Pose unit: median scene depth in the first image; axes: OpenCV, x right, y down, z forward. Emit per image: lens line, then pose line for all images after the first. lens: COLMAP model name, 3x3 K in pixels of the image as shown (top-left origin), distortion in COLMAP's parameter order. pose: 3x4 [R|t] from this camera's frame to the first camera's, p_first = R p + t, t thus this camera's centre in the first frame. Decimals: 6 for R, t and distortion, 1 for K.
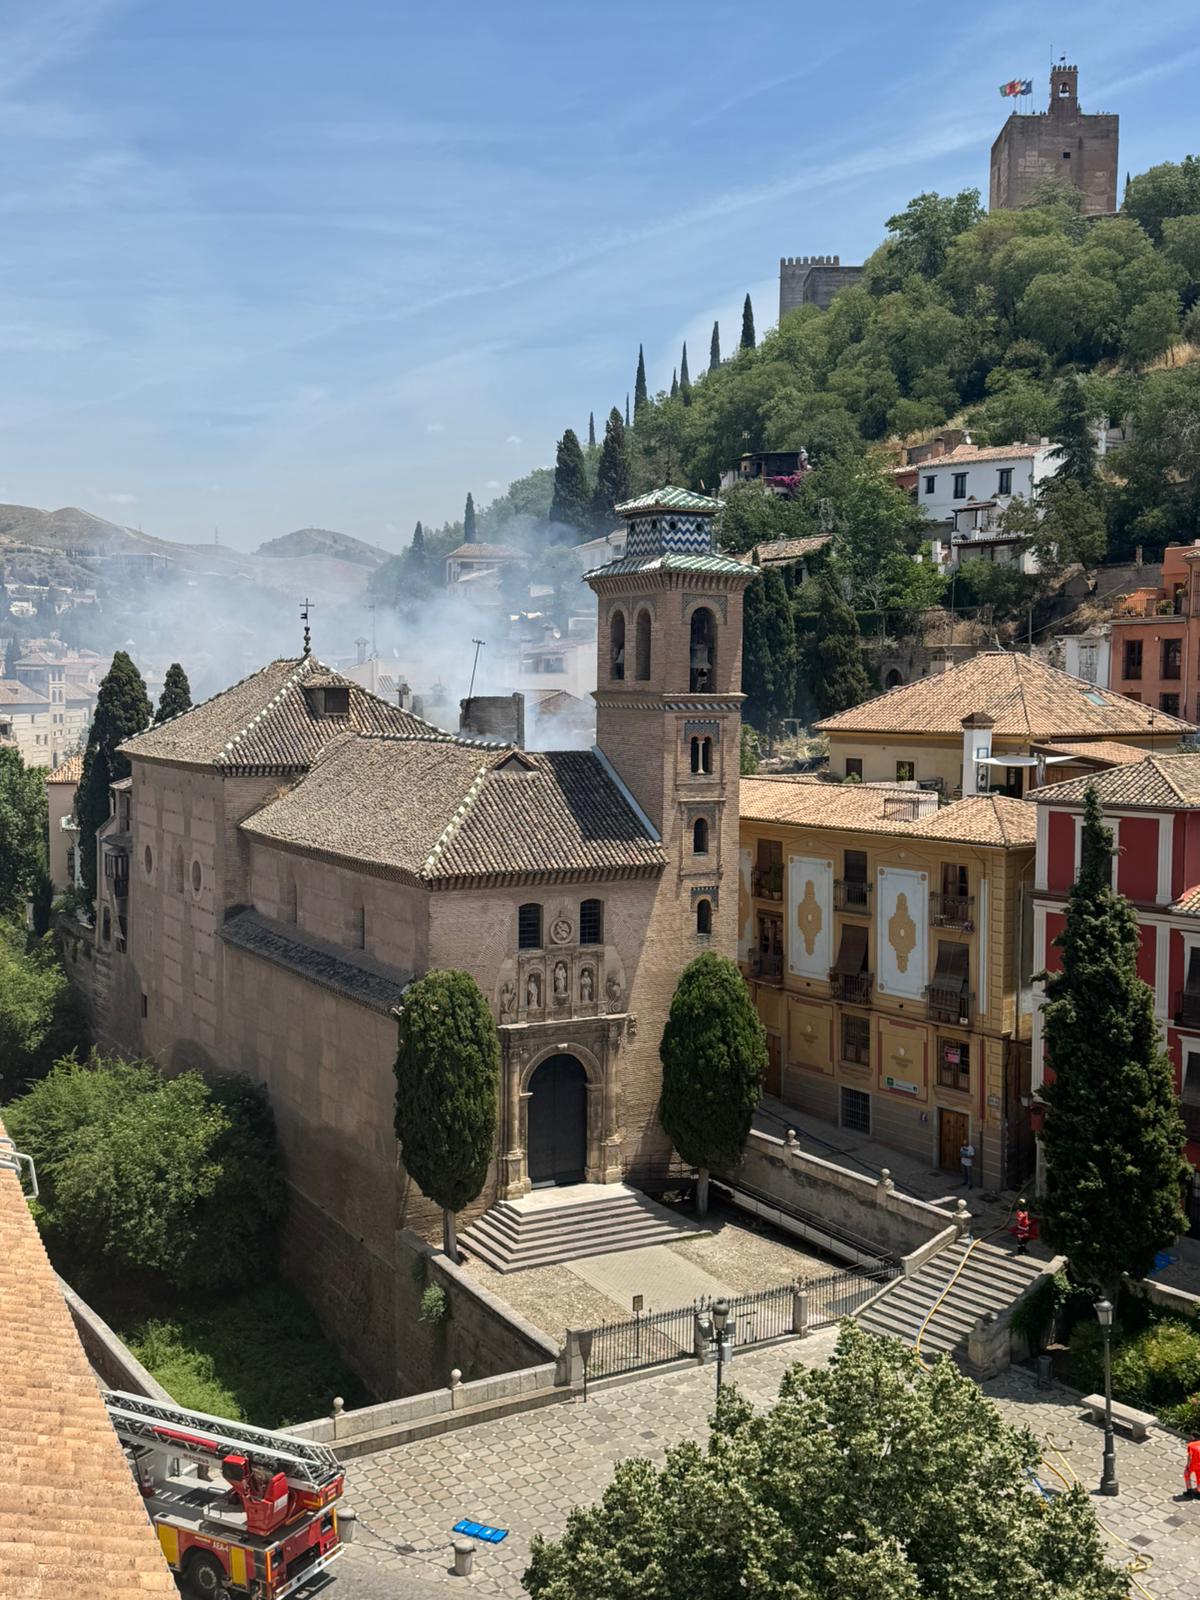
lens RADIAL K [[1623.1, 0, 600.0], [0, 1623.1, 800.0], [0, 0, 1]] dist [0.182812, -0.381235]
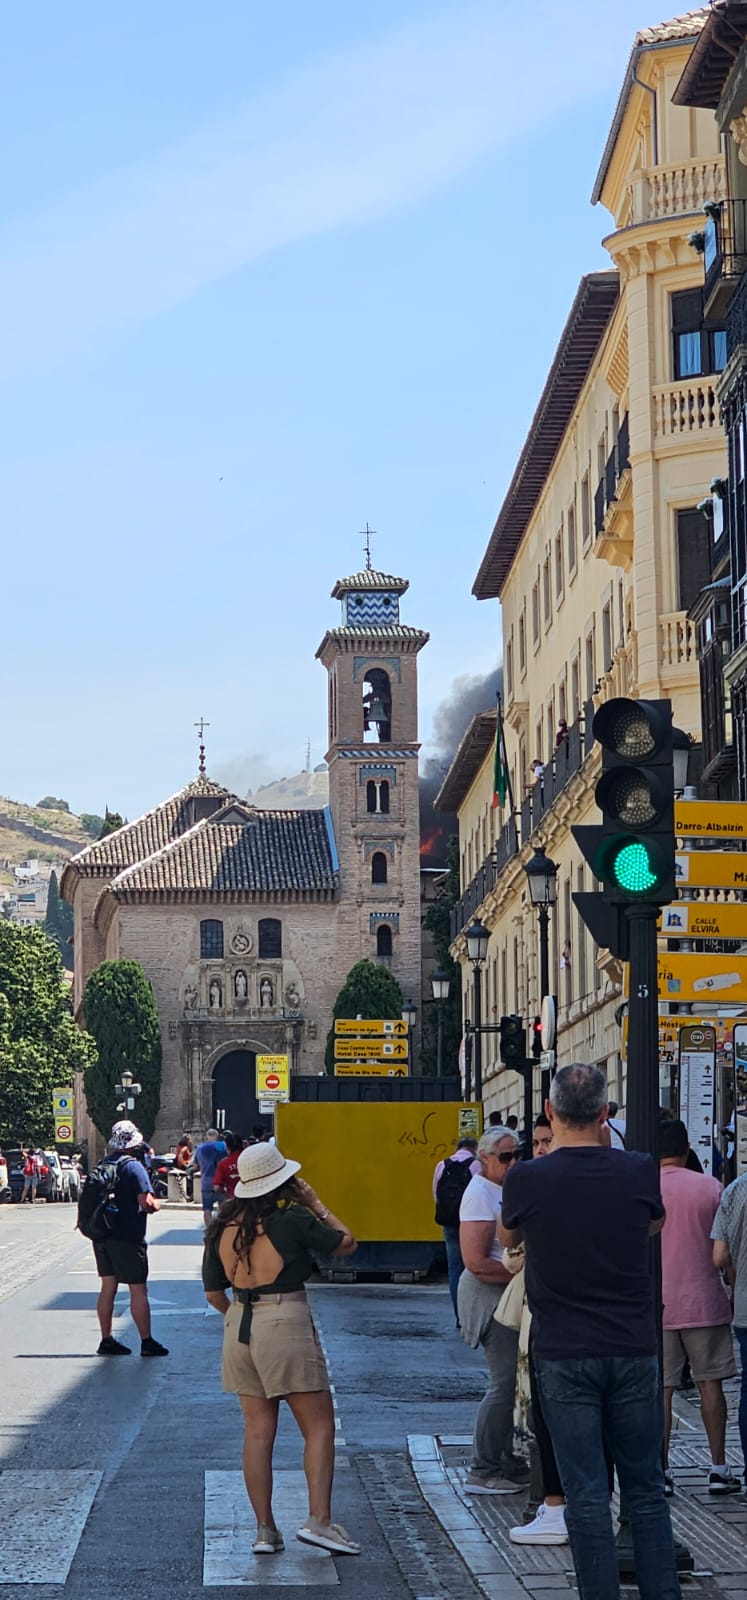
lens RADIAL K [[3836.6, 0, 373.5], [0, 3836.6, 800.0], [0, 0, 1]] dist [-0.689154, -0.044590]
pose [[0.918194, -0.061611, -0.391311, 1.107012], [-0.006352, 0.985414, -0.170055, 0.430017], [0.396081, 0.158629, 0.904410, -1.419070]]
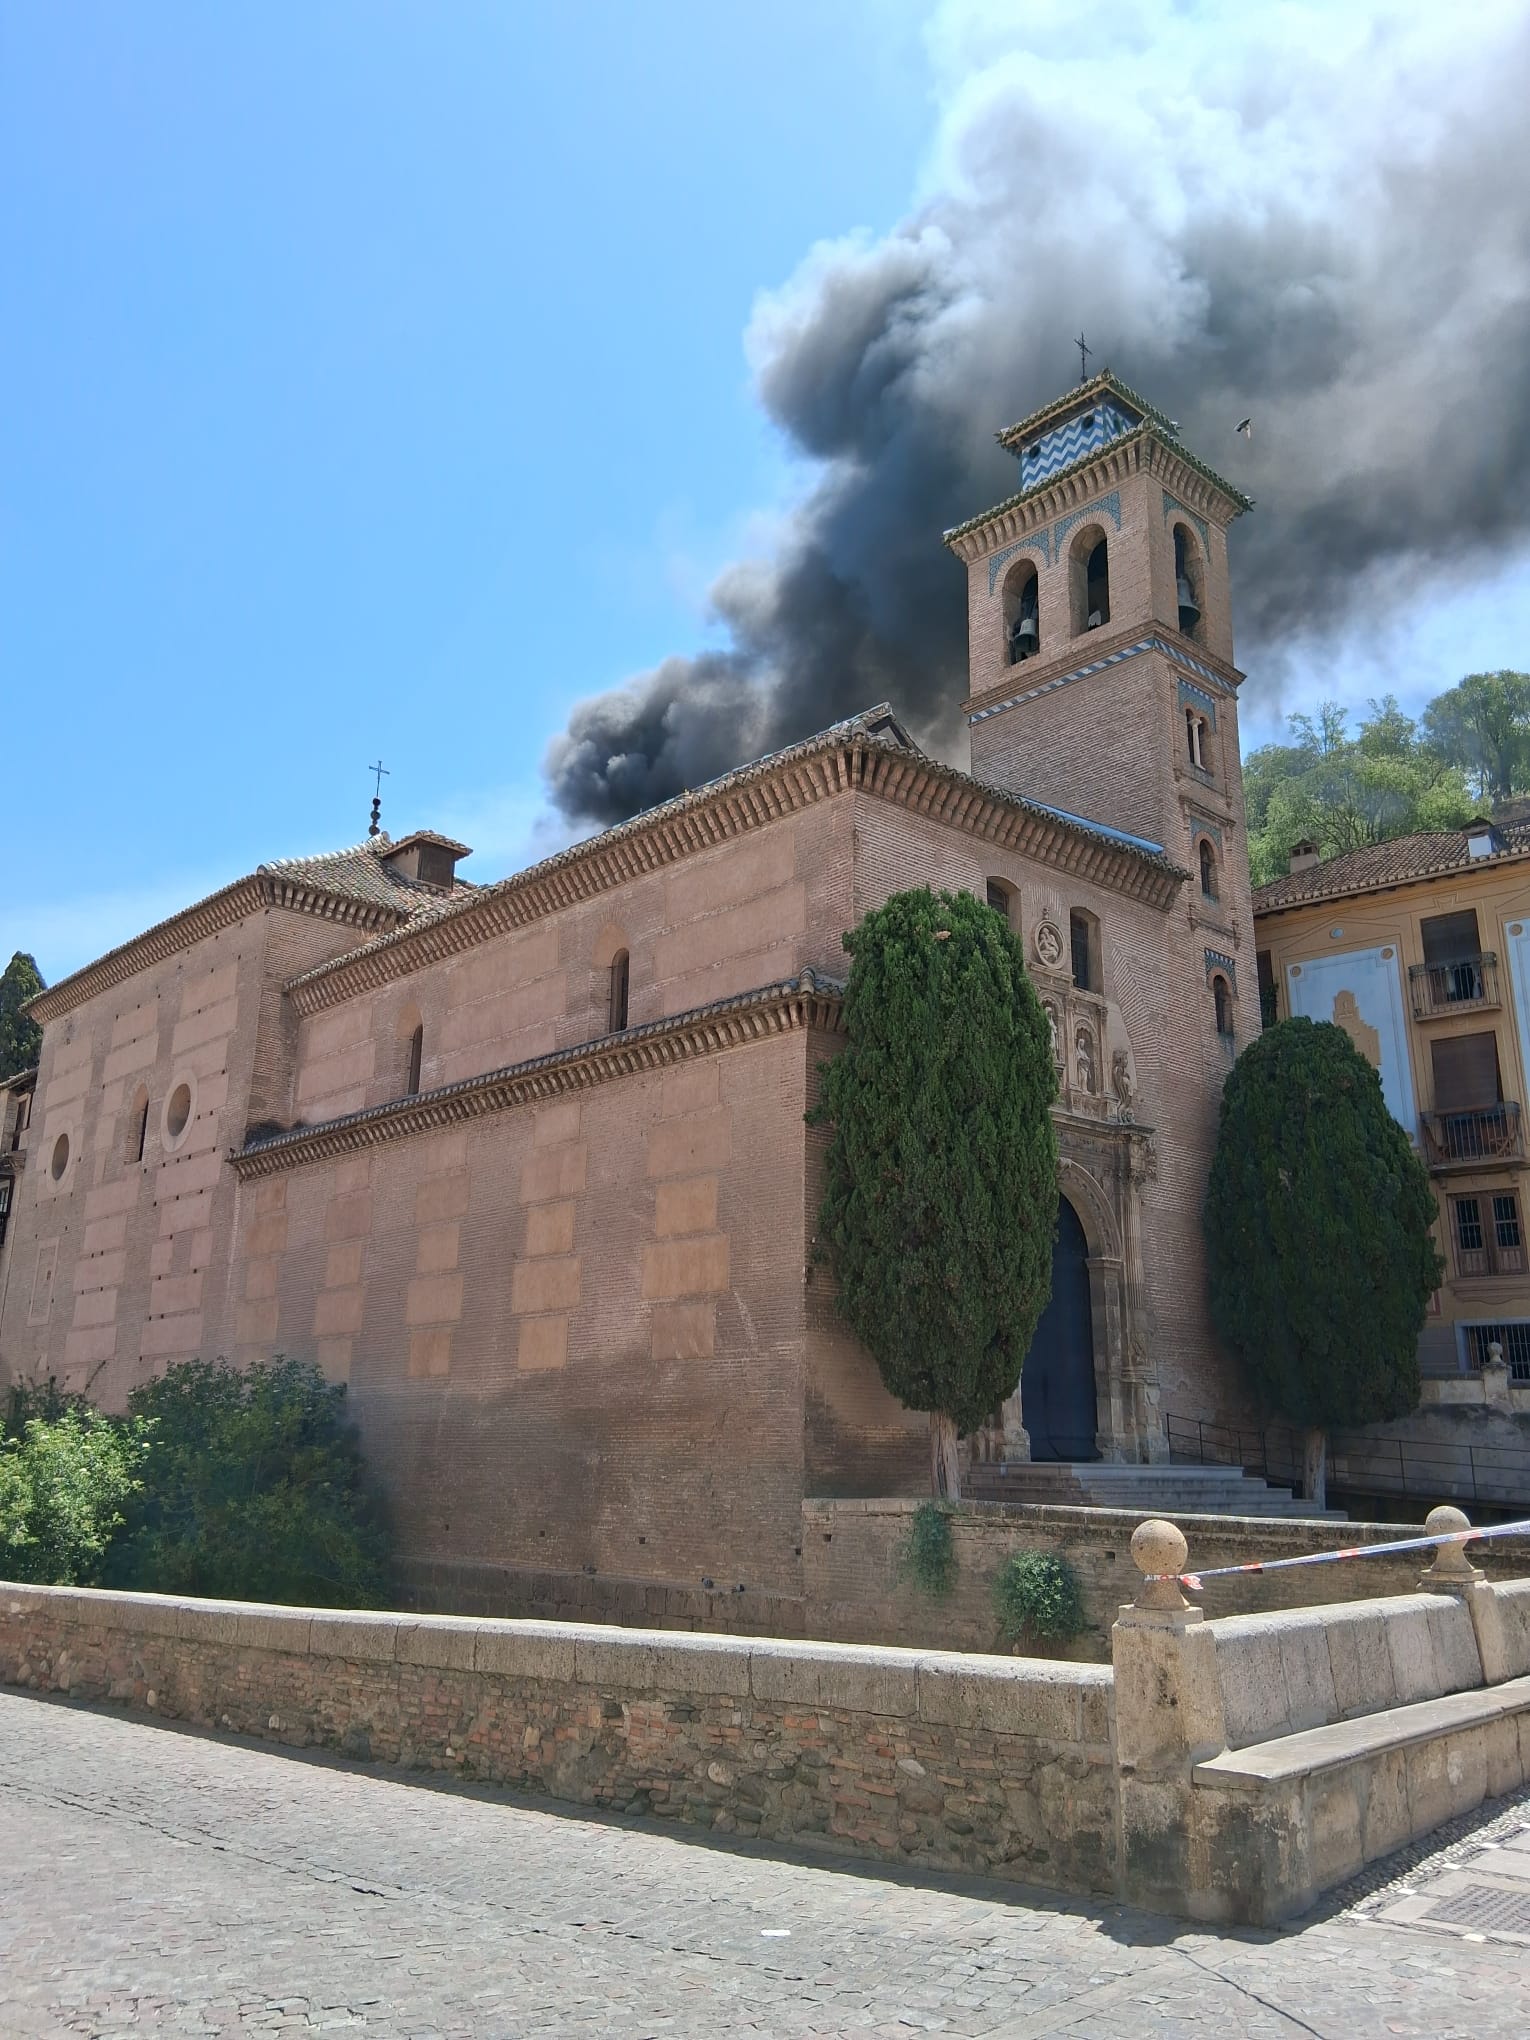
lens RADIAL K [[1524.2, 0, 754.8], [0, 1524.2, 1014.2], [0, 0, 1]] dist [0.119098, -0.218100]
pose [[0.973672, 0.067795, 0.217639, -0.213535], [0.009019, 0.942546, -0.333955, 0.255352], [-0.227775, 0.327126, 0.917119, 0.552406]]
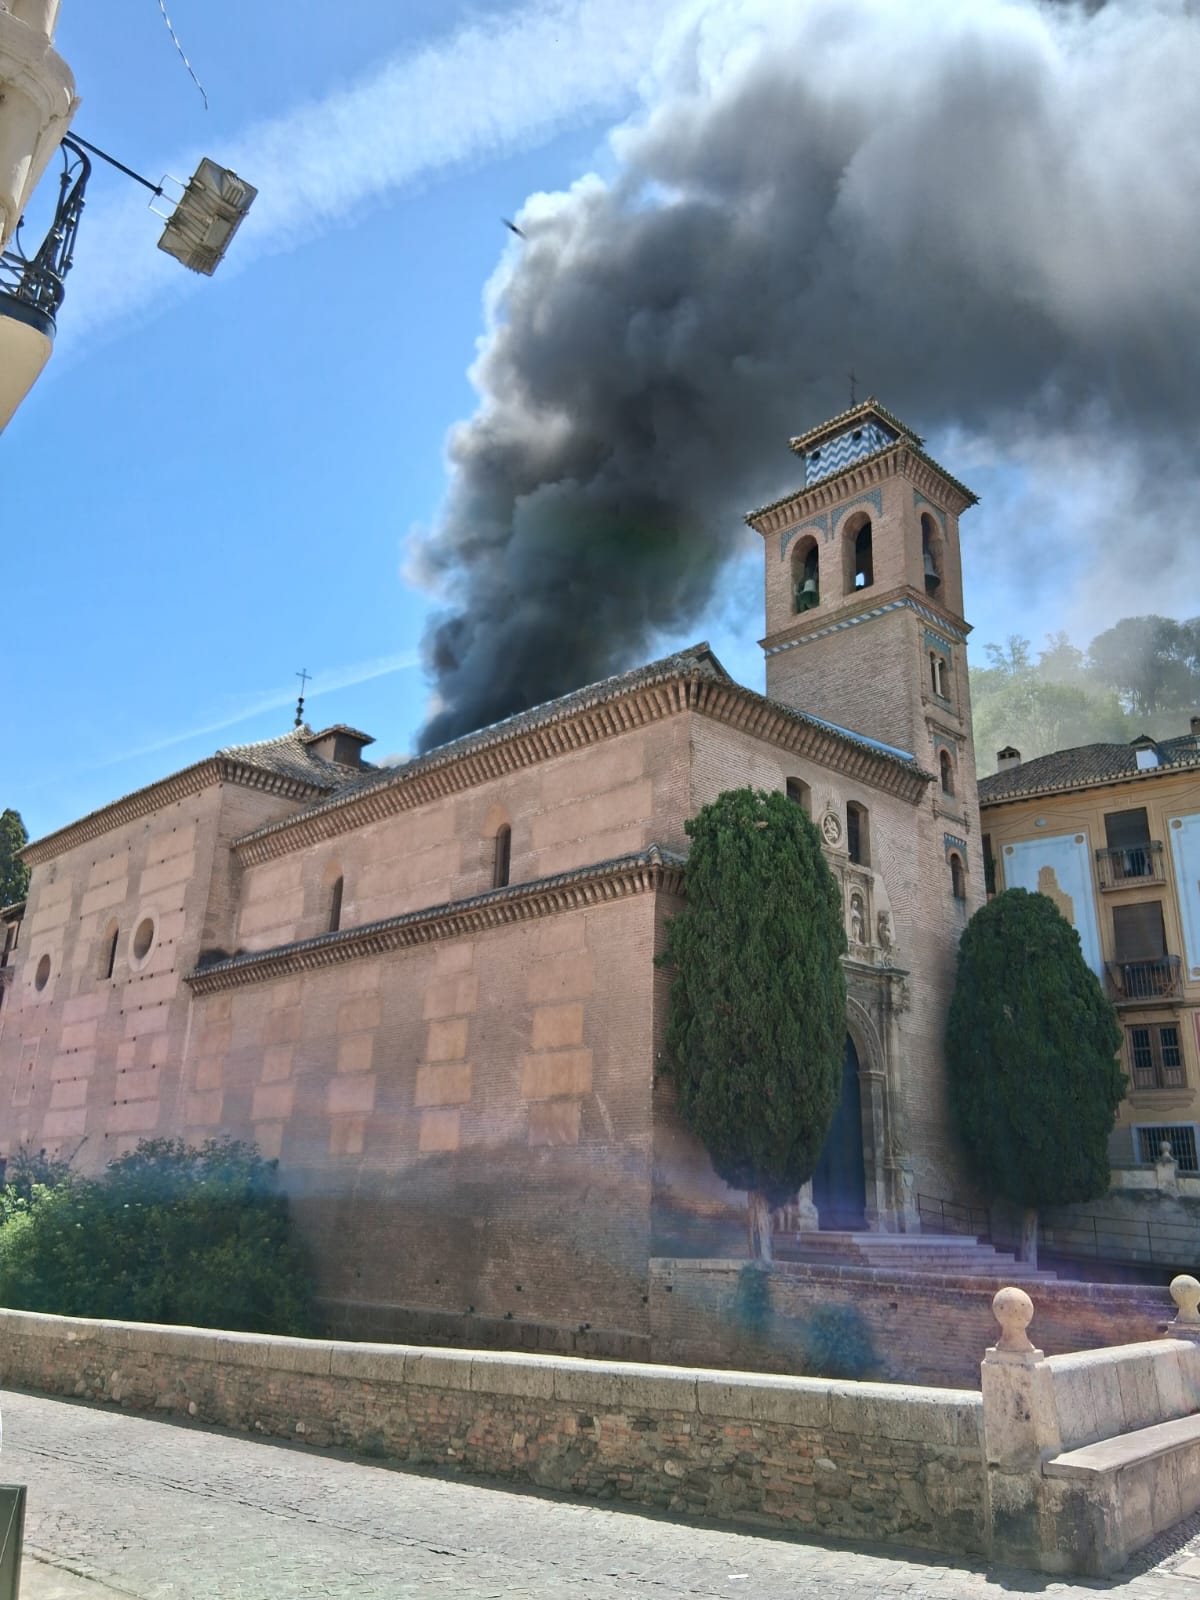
lens RADIAL K [[1195.5, 0, 592.0], [0, 1195.5, 795.5], [0, 0, 1]] dist [0.119098, -0.218100]
pose [[0.966570, 0.102161, 0.235170, -0.234413], [-0.003723, 0.922689, -0.385527, 0.254366], [-0.256374, 0.371763, 0.892224, 0.541616]]
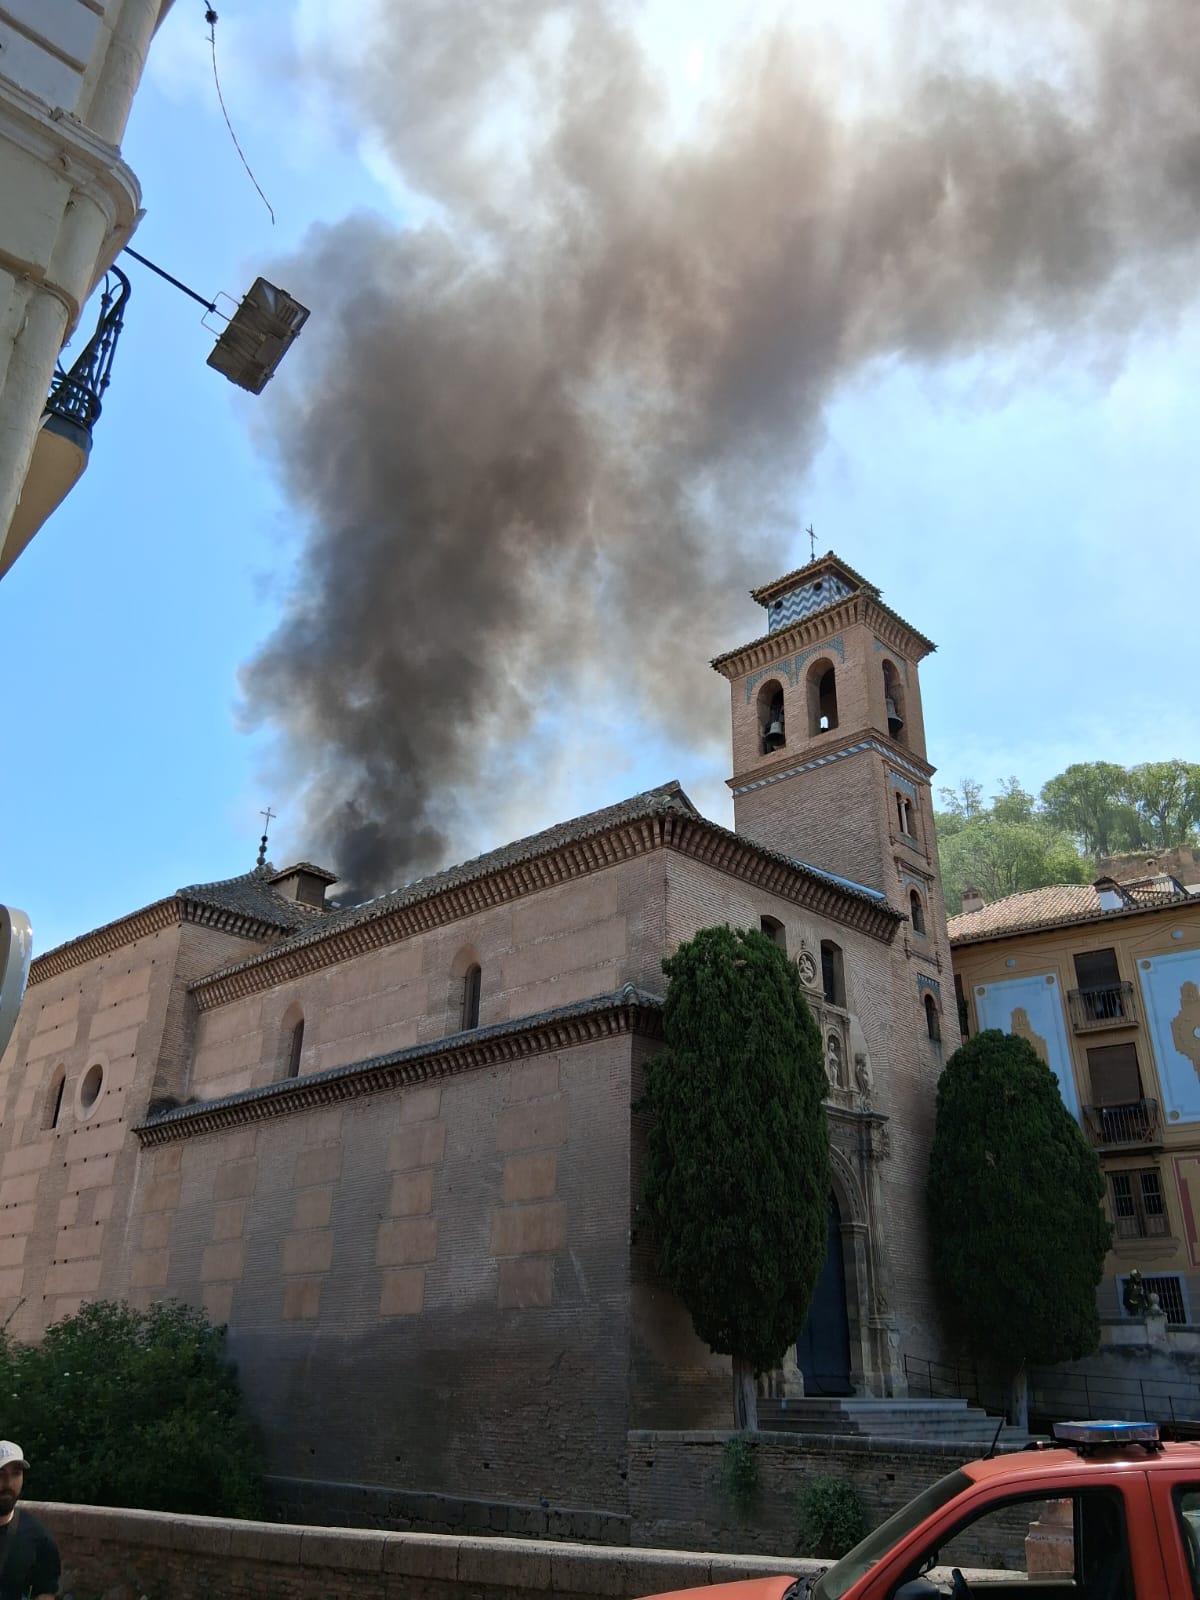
lens RADIAL K [[1196.8, 0, 594.8], [0, 1196.8, 795.9], [0, 0, 1]] dist [0.106306, -0.197524]
pose [[0.957461, 0.133145, 0.256008, -0.238574], [0.009994, 0.871354, -0.490553, 0.254142], [-0.288388, 0.472244, 0.832957, 0.546618]]
